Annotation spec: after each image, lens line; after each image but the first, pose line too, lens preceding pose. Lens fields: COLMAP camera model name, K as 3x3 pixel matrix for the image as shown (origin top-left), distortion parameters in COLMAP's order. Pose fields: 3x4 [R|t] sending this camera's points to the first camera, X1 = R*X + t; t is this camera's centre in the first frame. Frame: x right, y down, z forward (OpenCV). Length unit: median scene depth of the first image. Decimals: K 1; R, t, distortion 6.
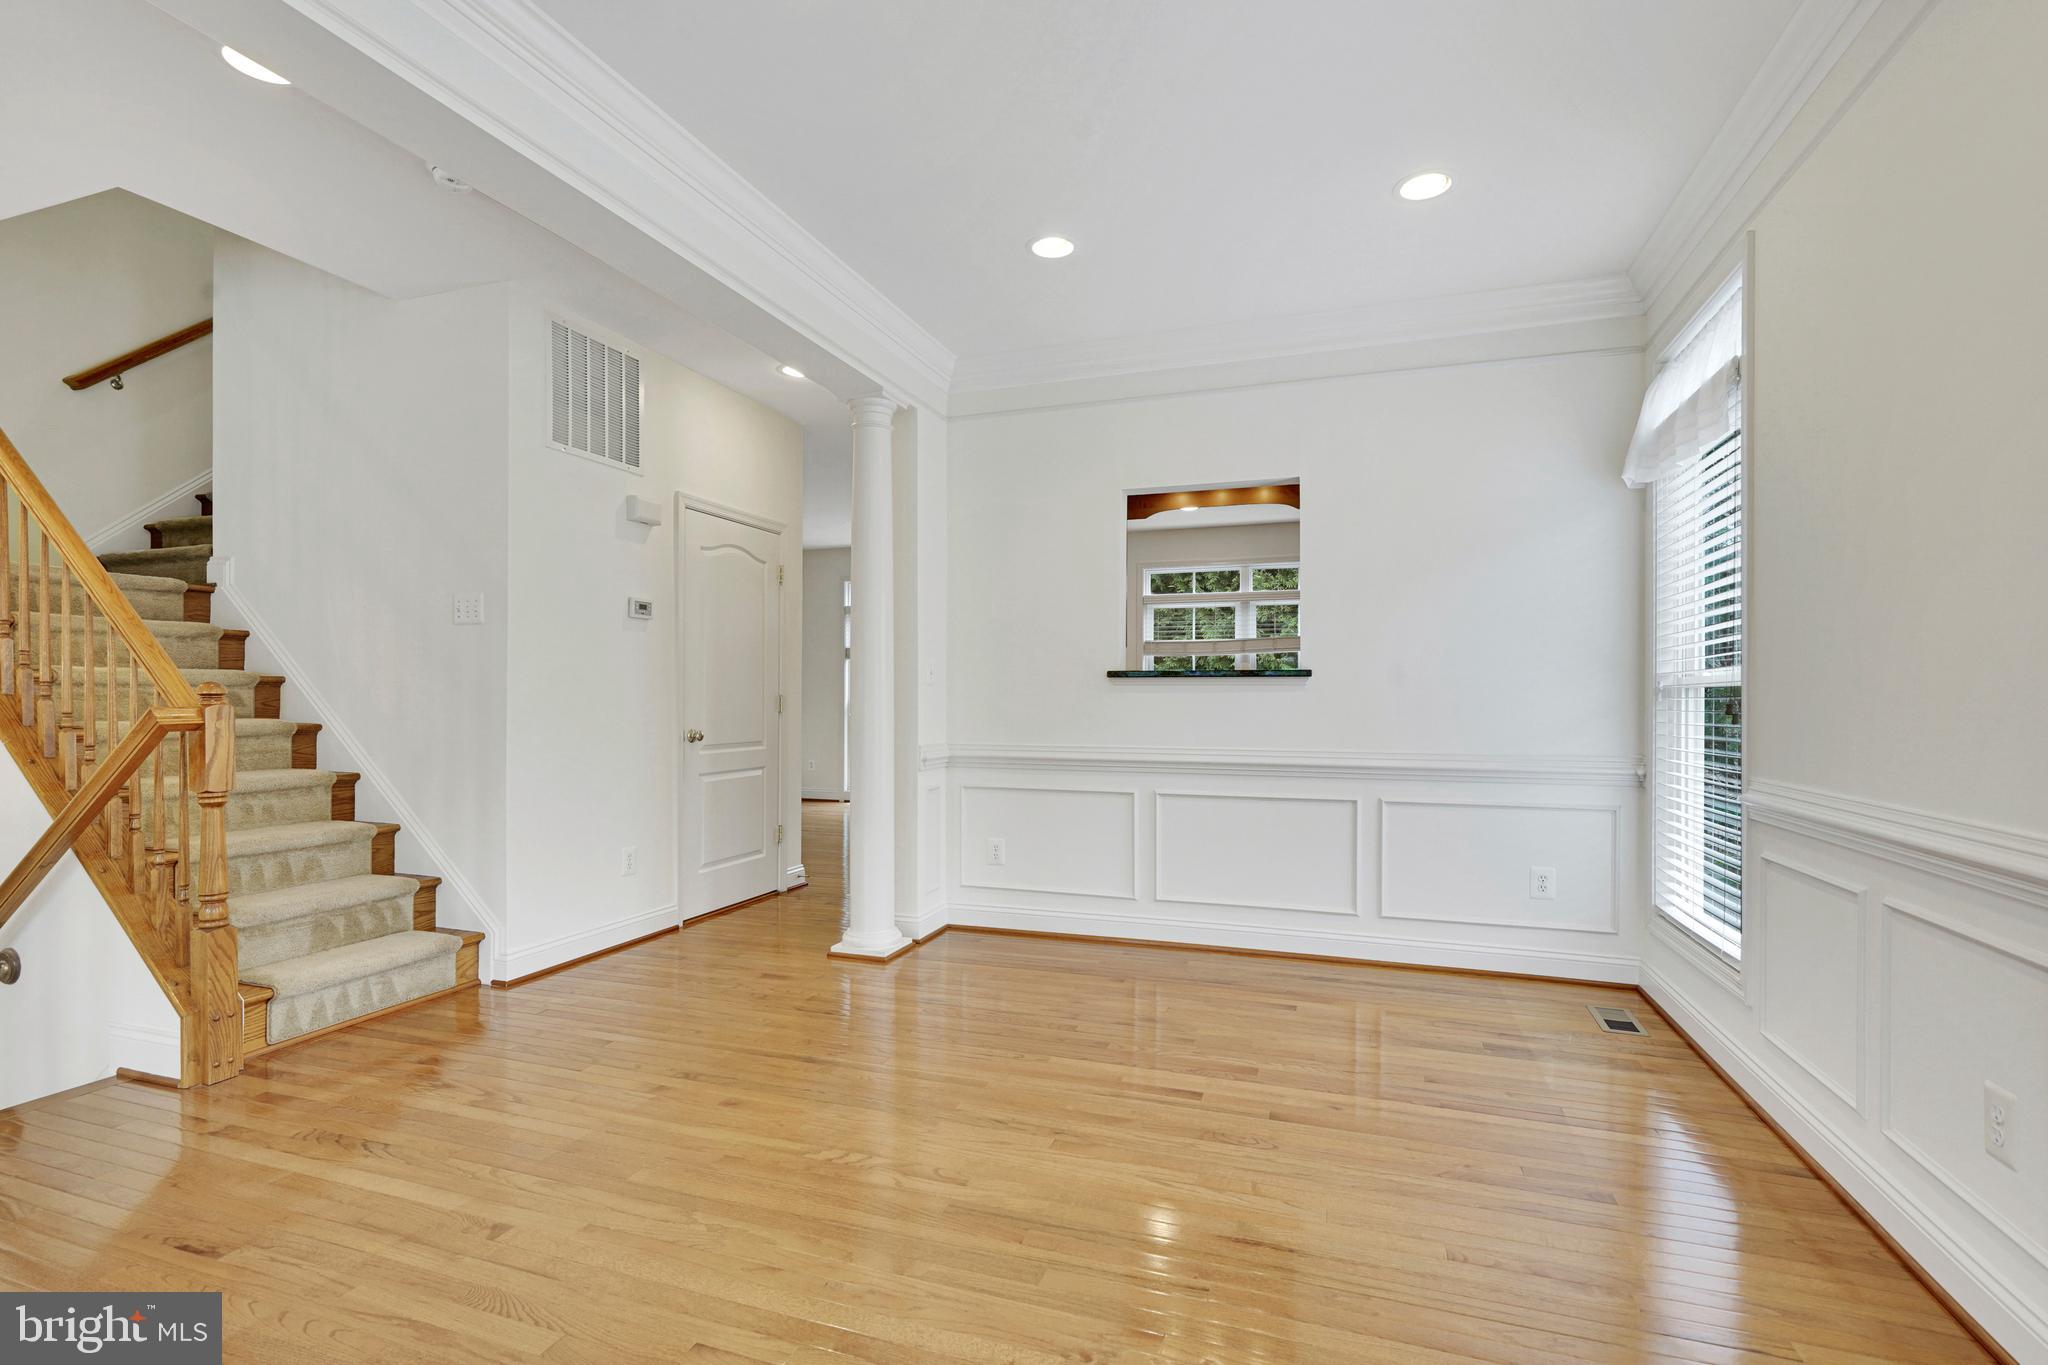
lens RADIAL K [[944.0, 0, 1021.7], [0, 944.0, 690.1], [0, 0, 1]] dist [-0.001010, -0.000191]
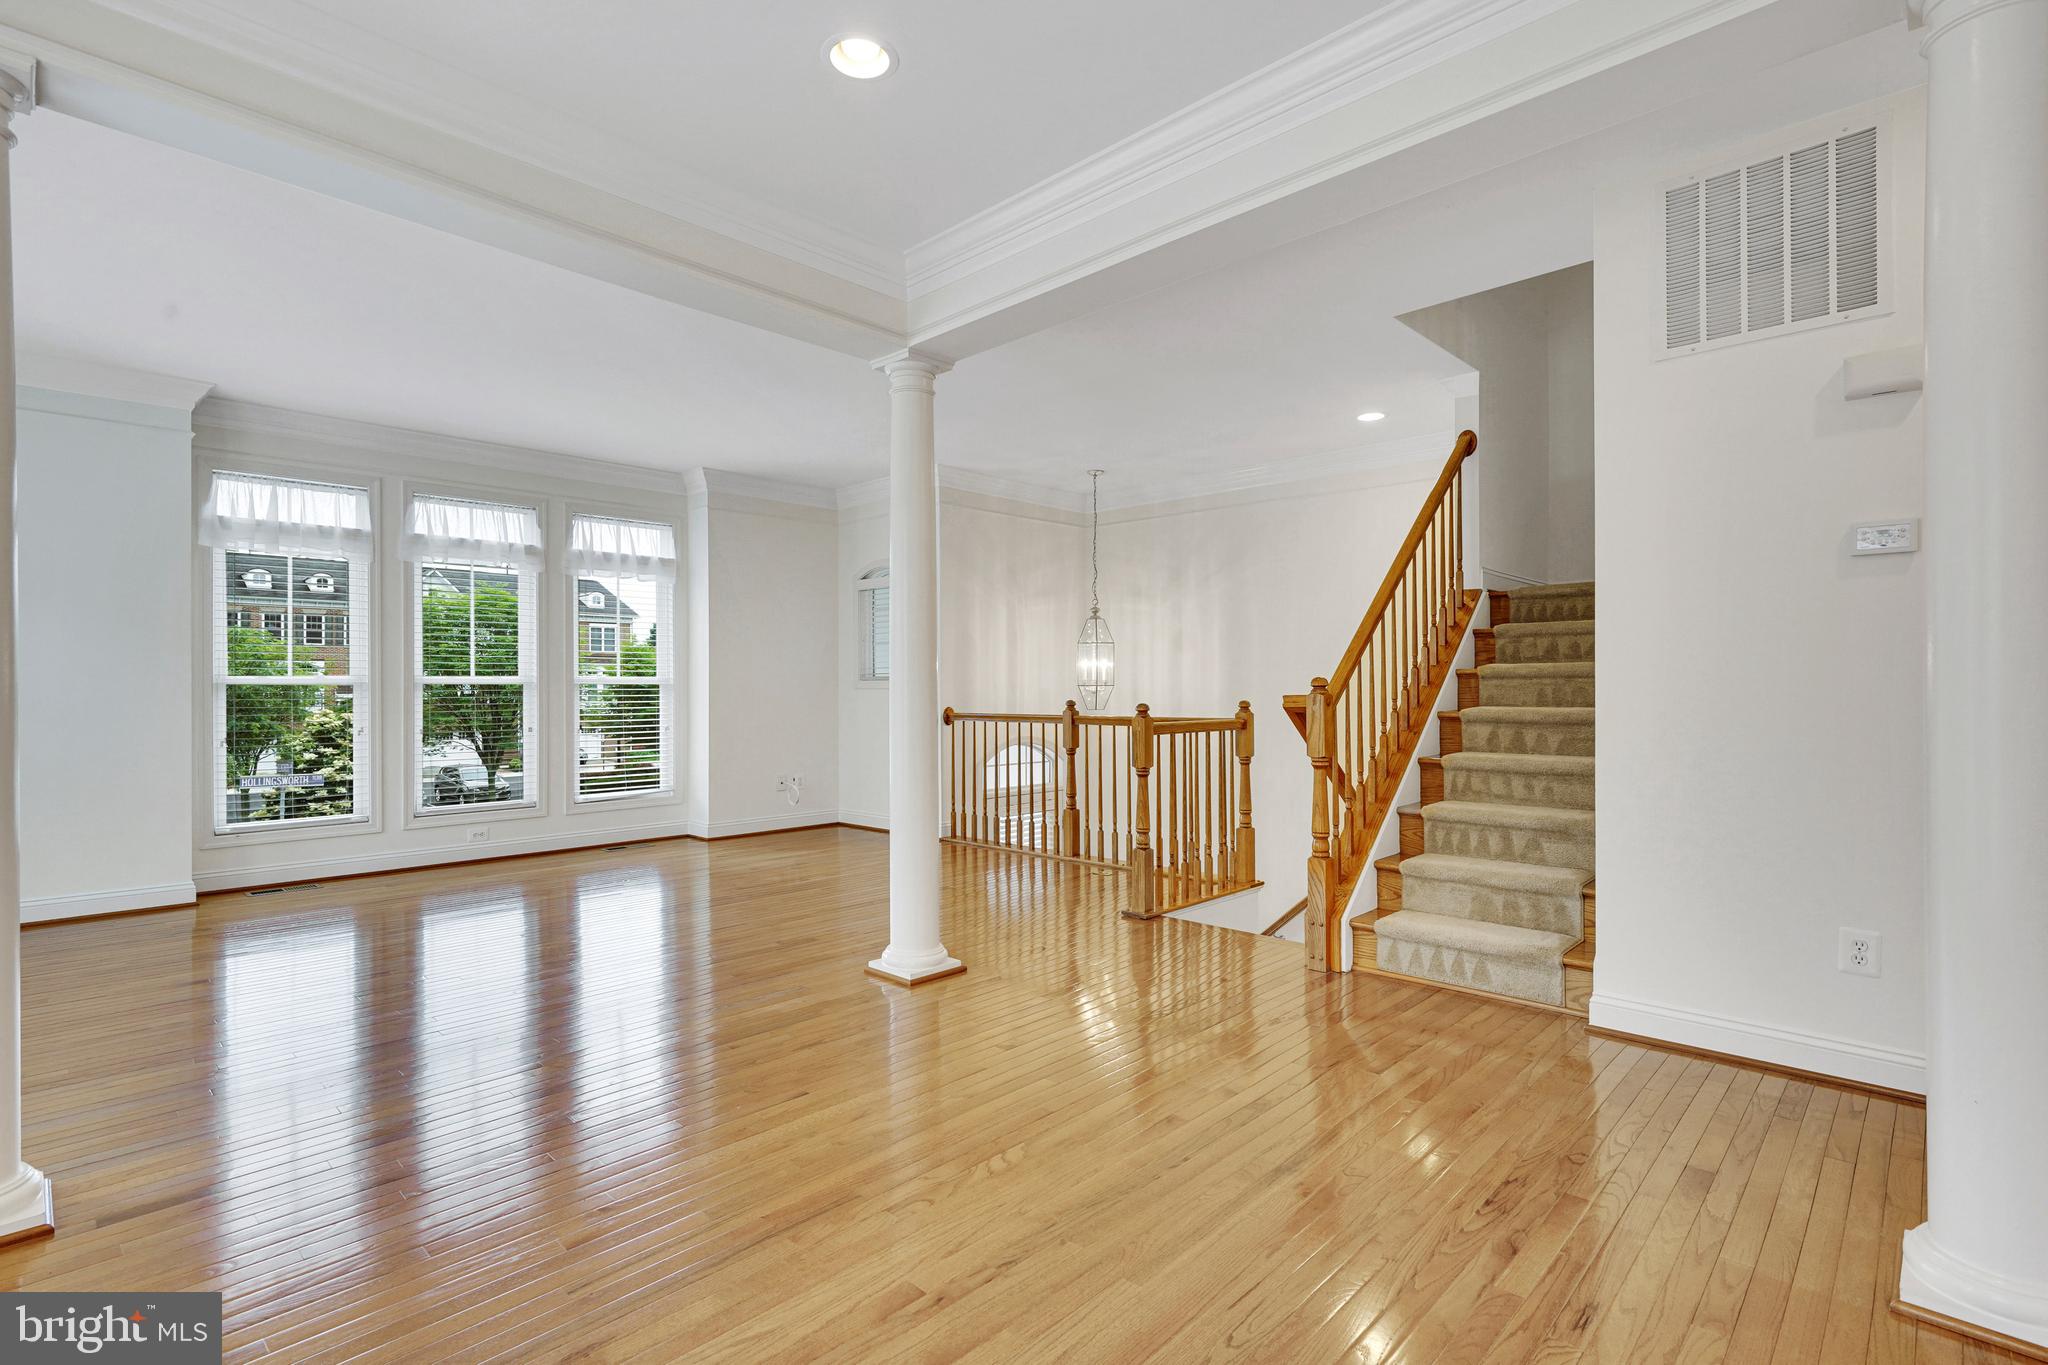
lens RADIAL K [[944.0, 0, 1021.7], [0, 944.0, 690.1], [0, 0, 1]] dist [-0.001010, -0.000191]
pose [[-0.421716, 0.000440, -0.906728, 0.442494], [0.011254, 0.999925, -0.004749, 0.008165], [0.906658, -0.012207, -0.421690, 0.921735]]
